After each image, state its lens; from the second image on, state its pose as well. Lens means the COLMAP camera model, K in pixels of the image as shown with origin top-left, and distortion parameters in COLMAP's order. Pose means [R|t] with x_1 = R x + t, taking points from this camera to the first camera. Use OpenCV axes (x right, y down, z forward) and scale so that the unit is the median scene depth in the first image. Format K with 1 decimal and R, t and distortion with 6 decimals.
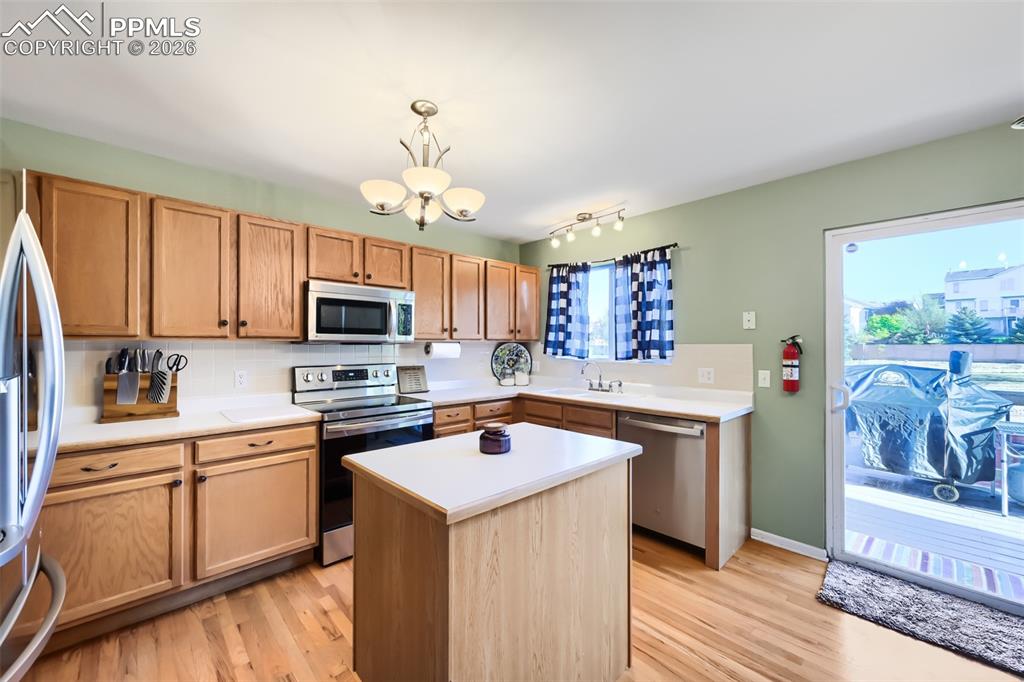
lens RADIAL K [[399.9, 0, 516.6], [0, 399.9, 342.3], [0, 0, 1]] dist [-0.002543, 0.001972]
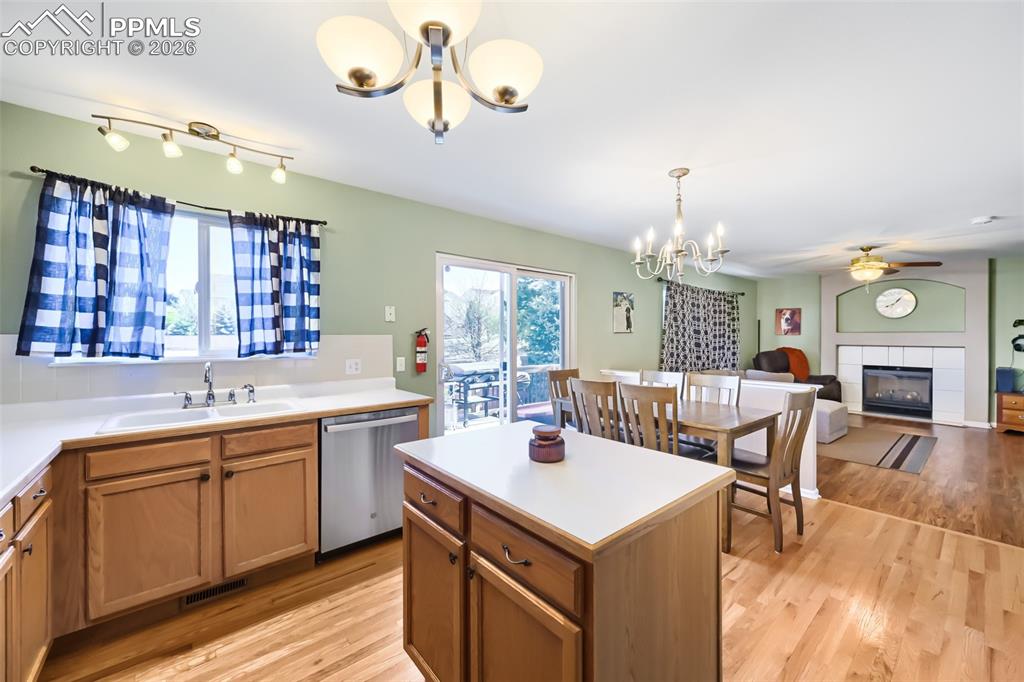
lens RADIAL K [[399.9, 0, 517.0], [0, 399.9, 341.0], [0, 0, 1]] dist [-0.002543, 0.001972]
pose [[0.059867, -0.014717, 0.998098, -0.478027], [-0.005032, 0.999874, 0.015045, 0.003116], [-0.998194, -0.005923, 0.059785, 0.526796]]
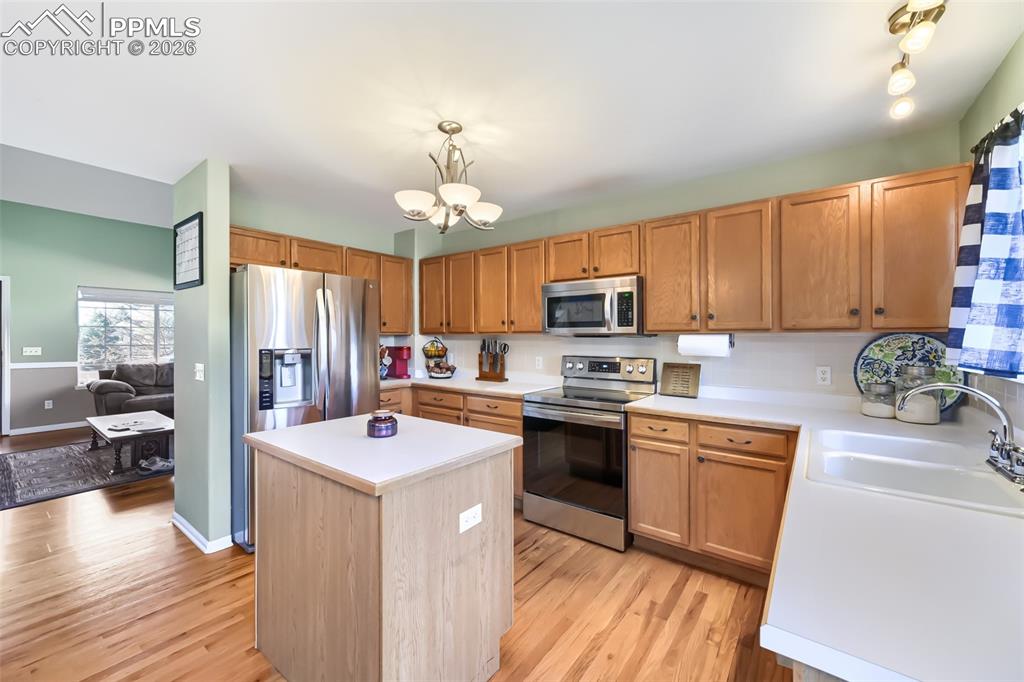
lens RADIAL K [[388.8, 0, 517.6], [0, 388.8, 339.4], [0, 0, 1]] dist [0.011646, -0.000151]
pose [[0.195881, 0.008406, -0.980592, 0.518536], [0.005248, 0.999940, 0.009620, 0.000733], [0.980614, -0.007031, 0.195825, 0.586929]]
